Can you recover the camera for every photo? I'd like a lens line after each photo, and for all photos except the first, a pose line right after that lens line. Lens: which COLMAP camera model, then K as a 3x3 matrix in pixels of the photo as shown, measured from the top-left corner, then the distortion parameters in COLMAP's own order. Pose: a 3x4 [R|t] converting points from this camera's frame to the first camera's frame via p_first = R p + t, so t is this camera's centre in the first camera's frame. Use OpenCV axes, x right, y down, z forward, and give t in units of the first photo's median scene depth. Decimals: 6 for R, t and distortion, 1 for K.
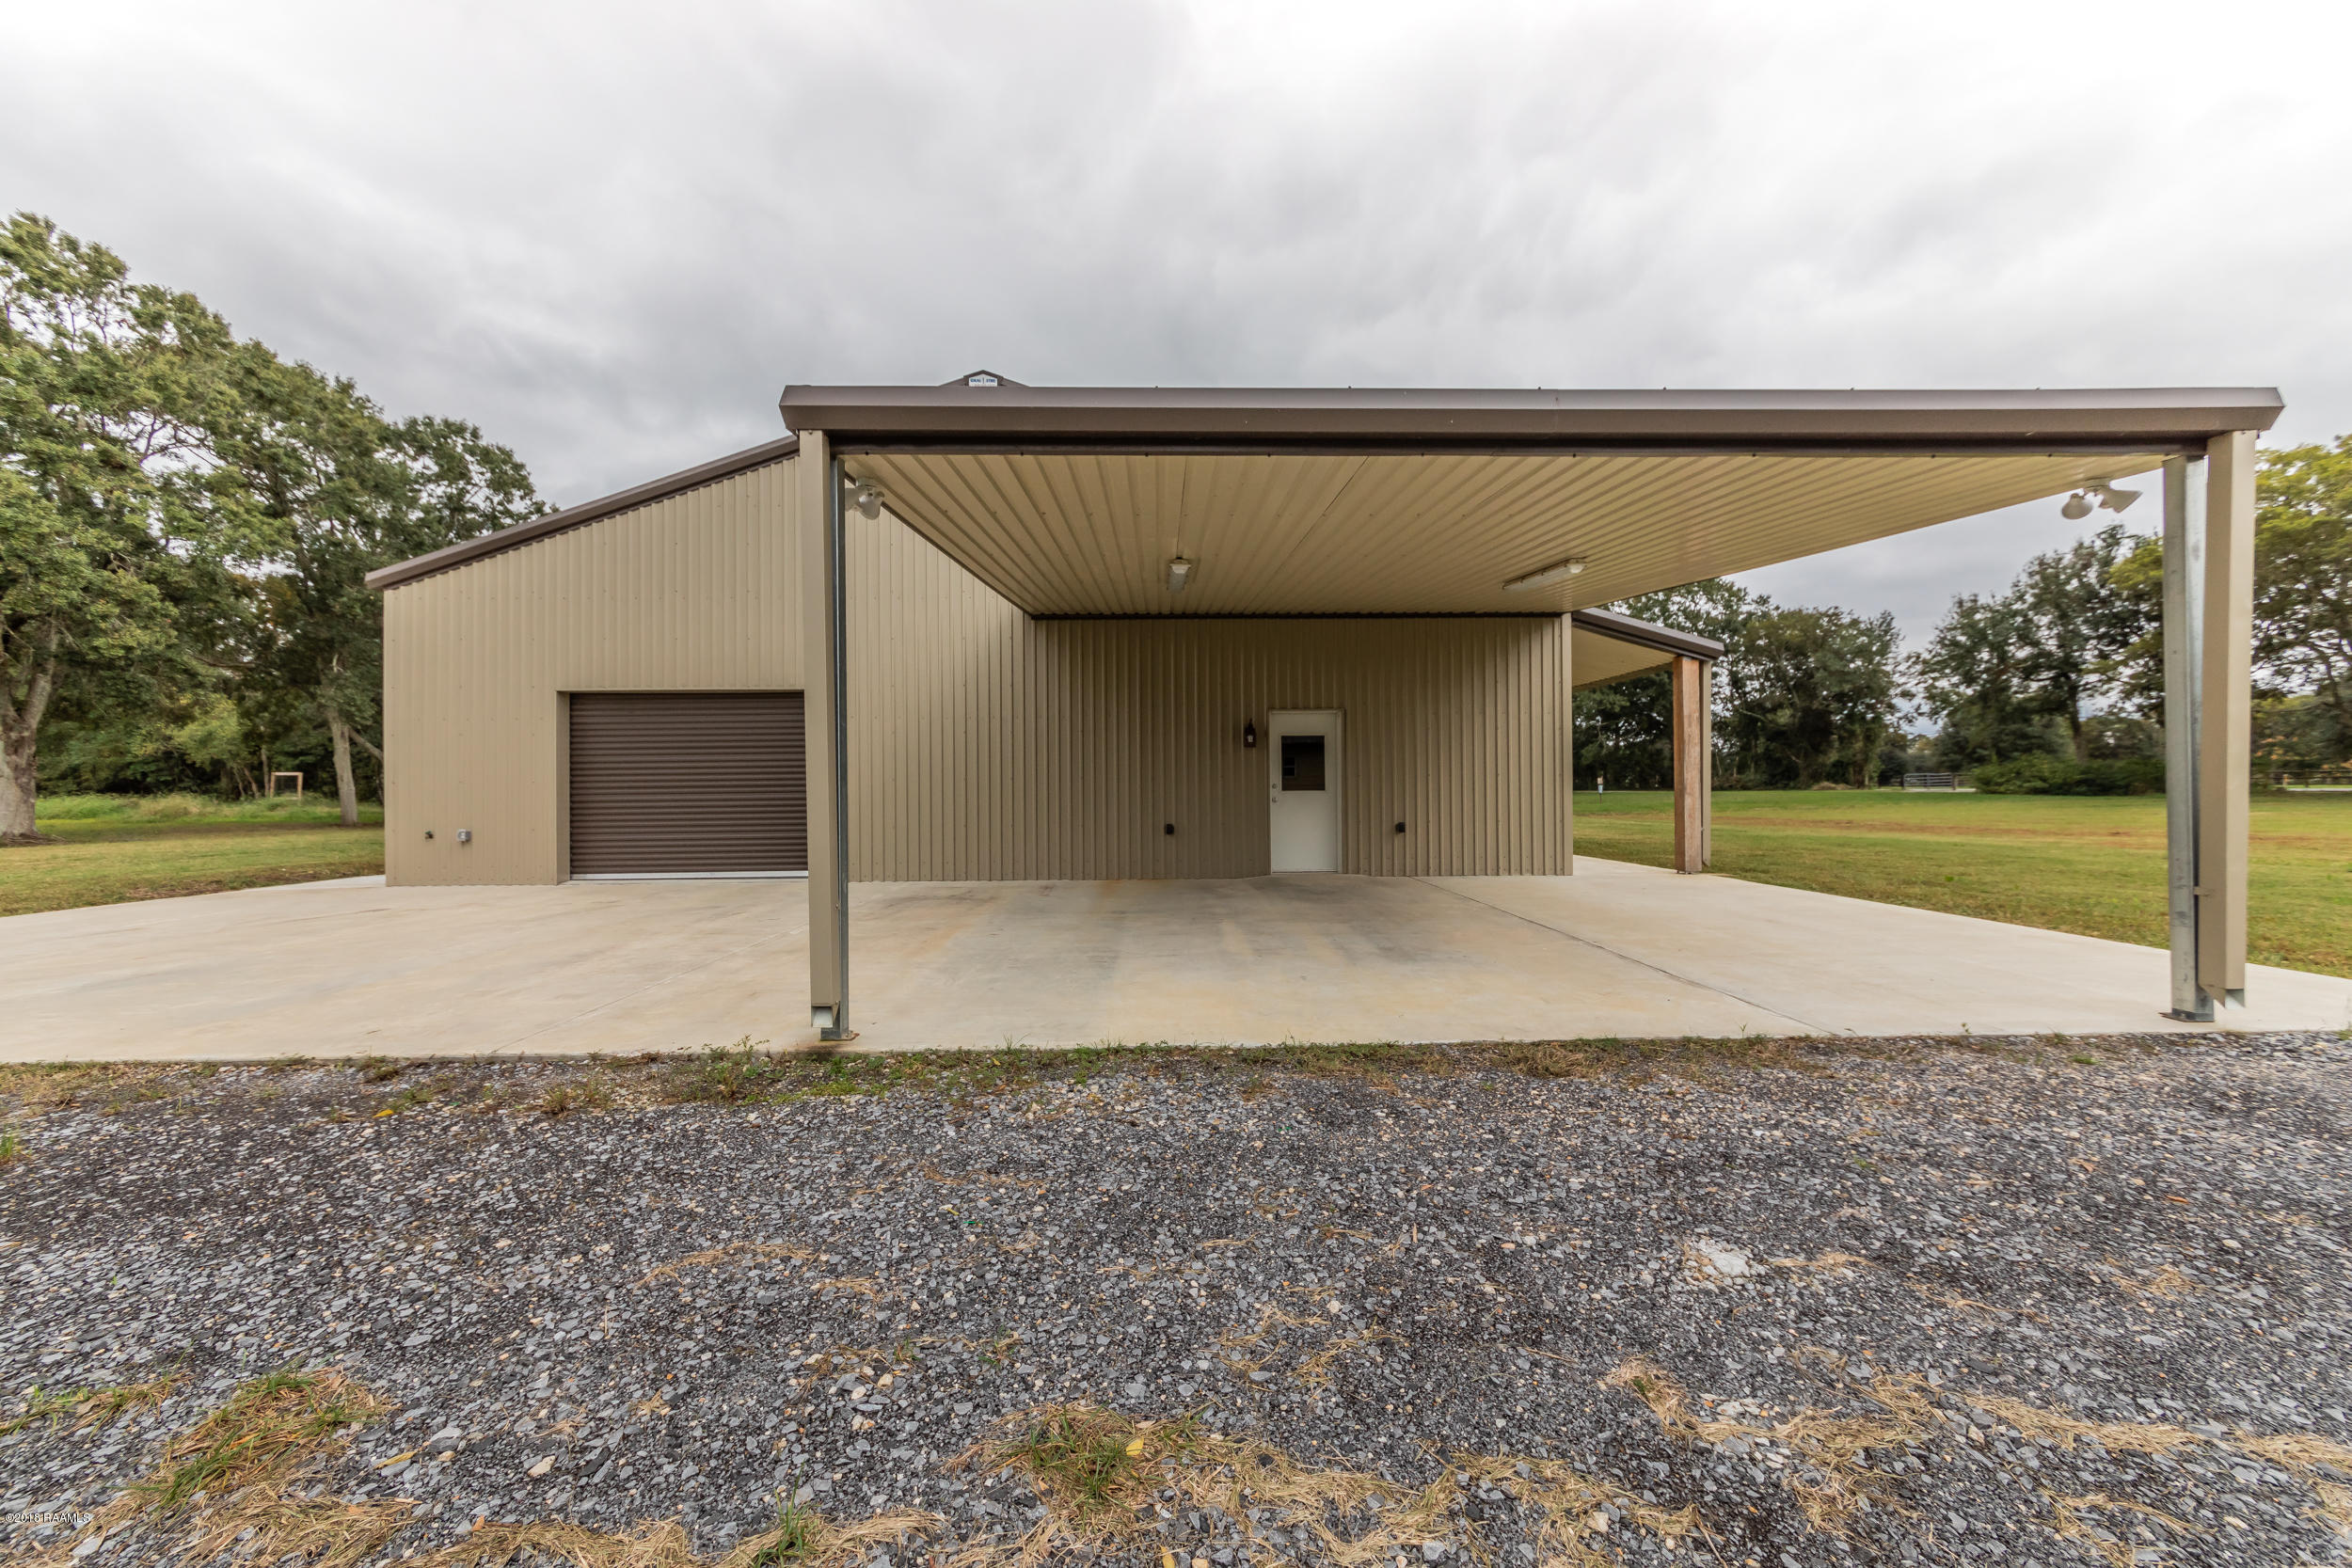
lens RADIAL K [[837.7, 0, 1126.6], [0, 837.7, 787.2], [0, 0, 1]] dist [0.019043, 0.000833]
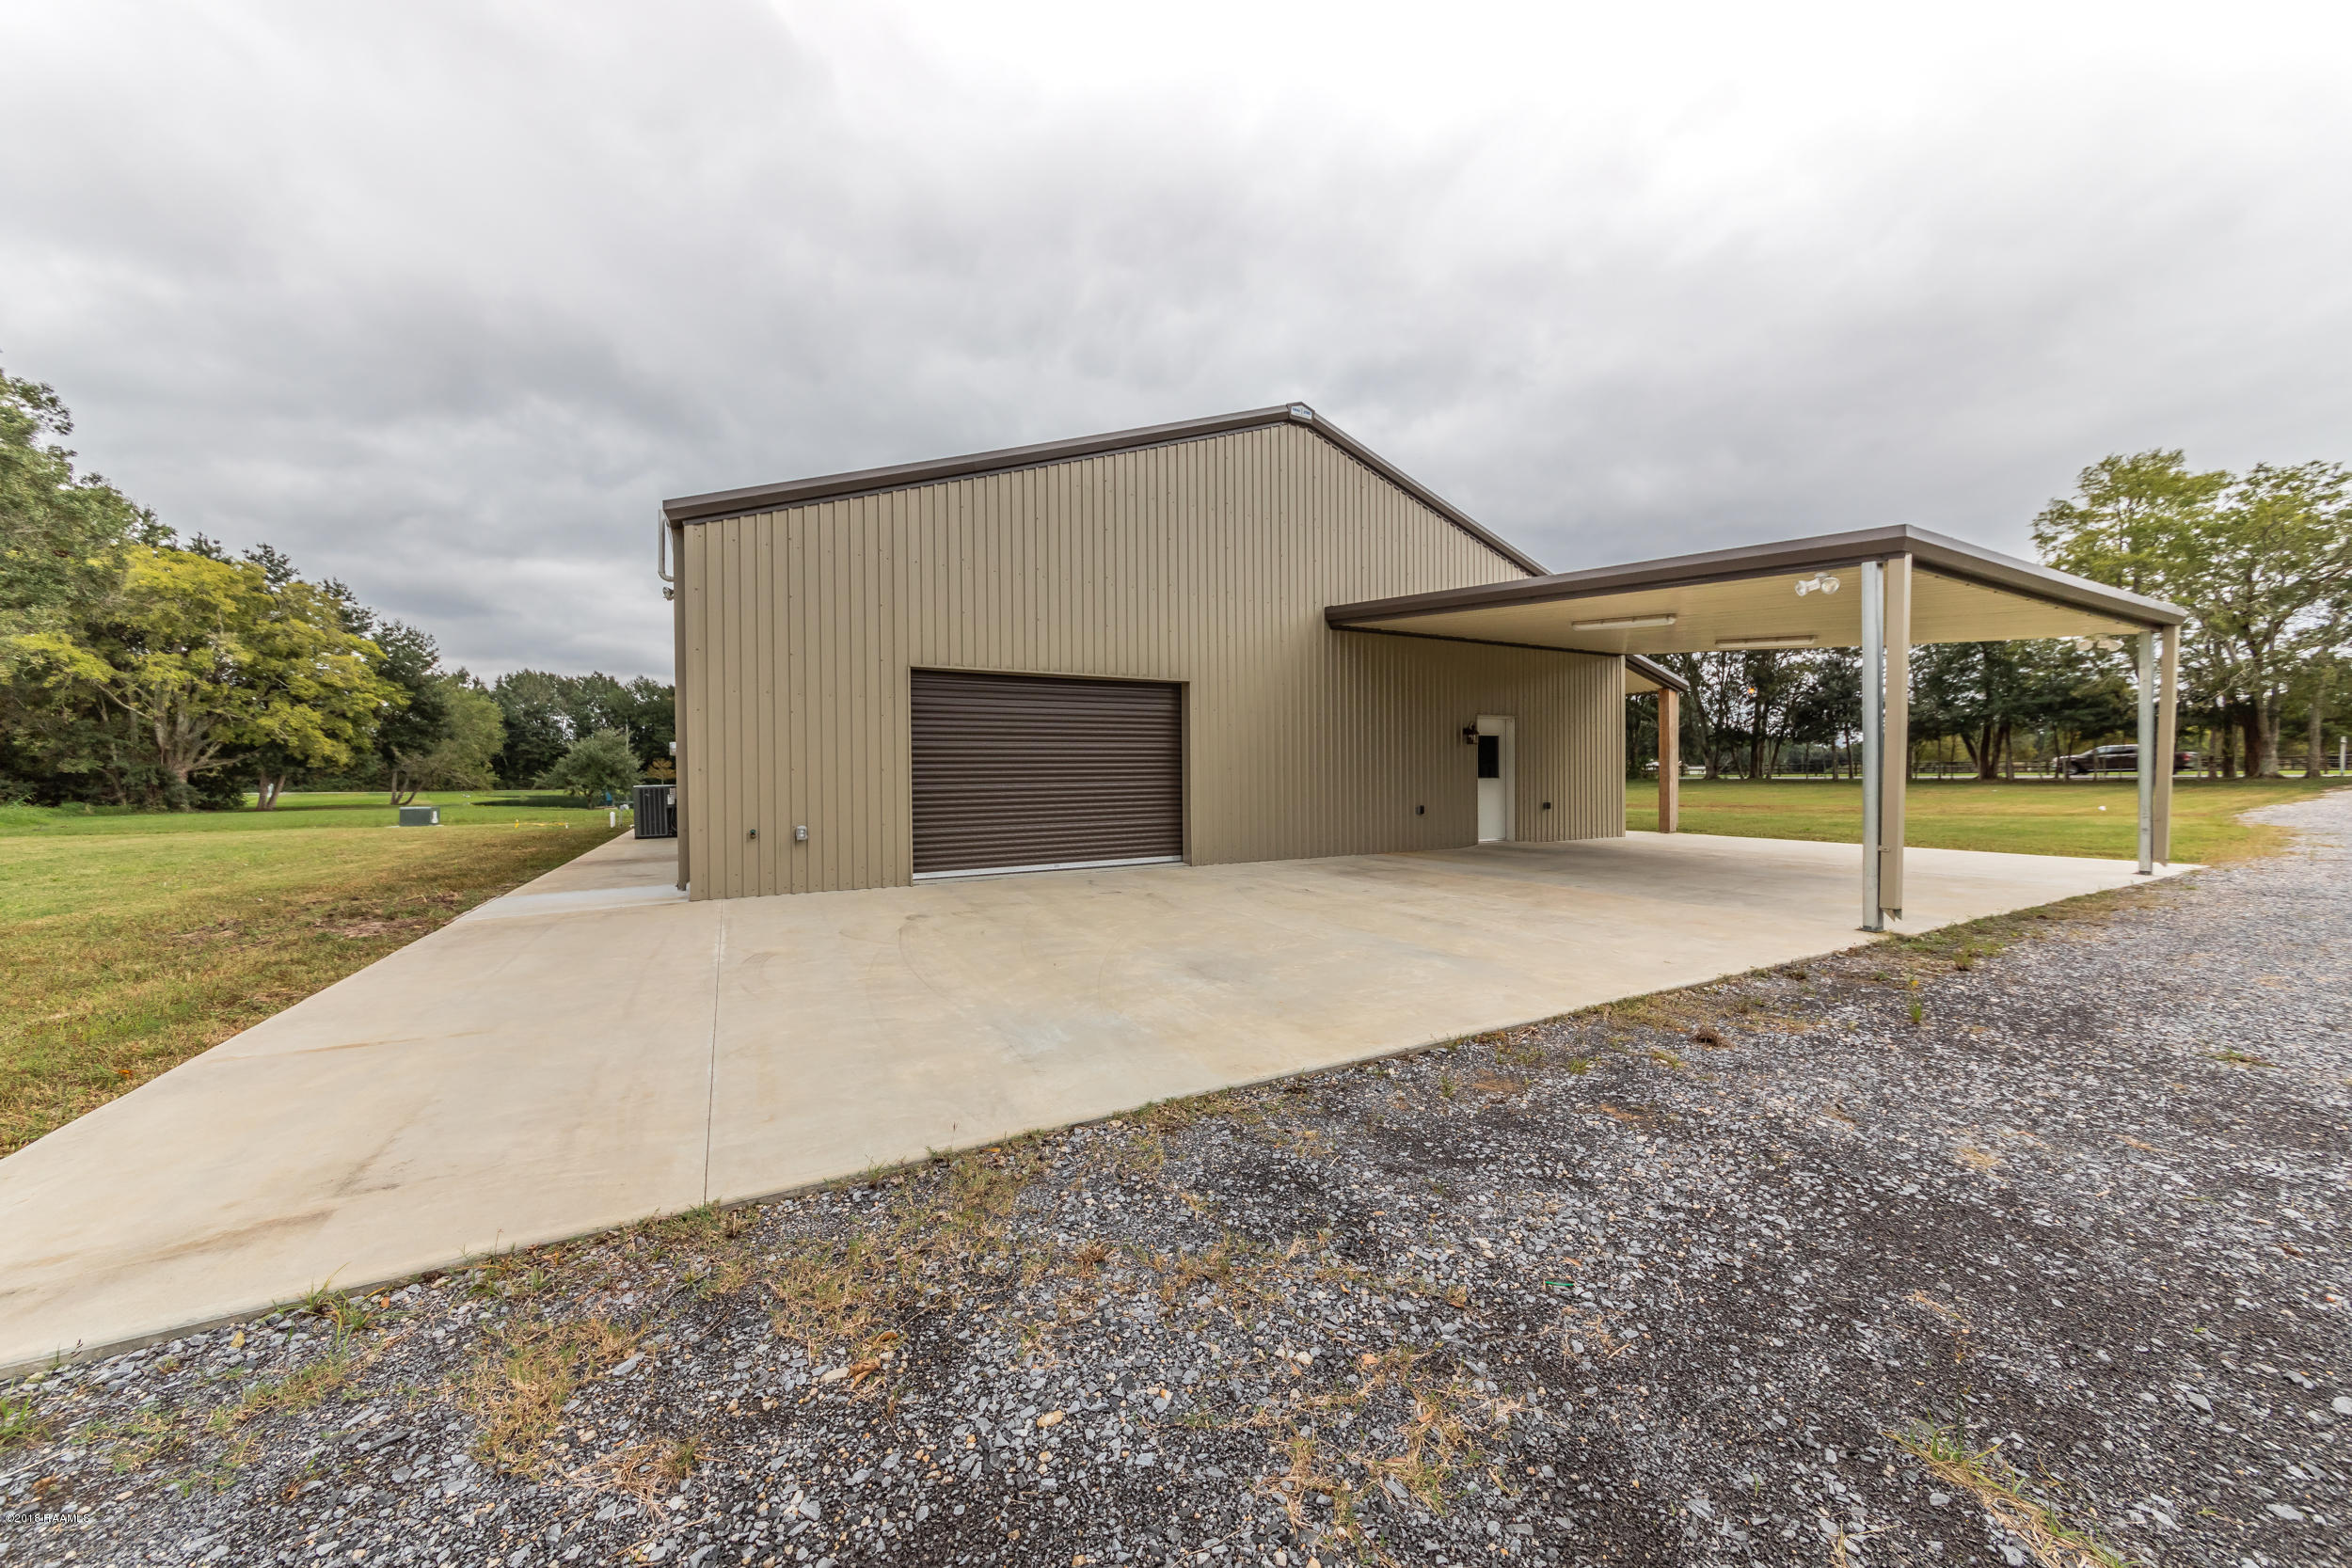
lens RADIAL K [[837.7, 0, 1186.8], [0, 837.7, 787.8], [0, 0, 1]] dist [0.019043, 0.000833]
pose [[0.883934, -0.004539, 0.467590, -0.809926], [0.000151, 0.999956, 0.009423, 0.005774], [-0.467612, -0.008259, 0.883895, 0.076916]]
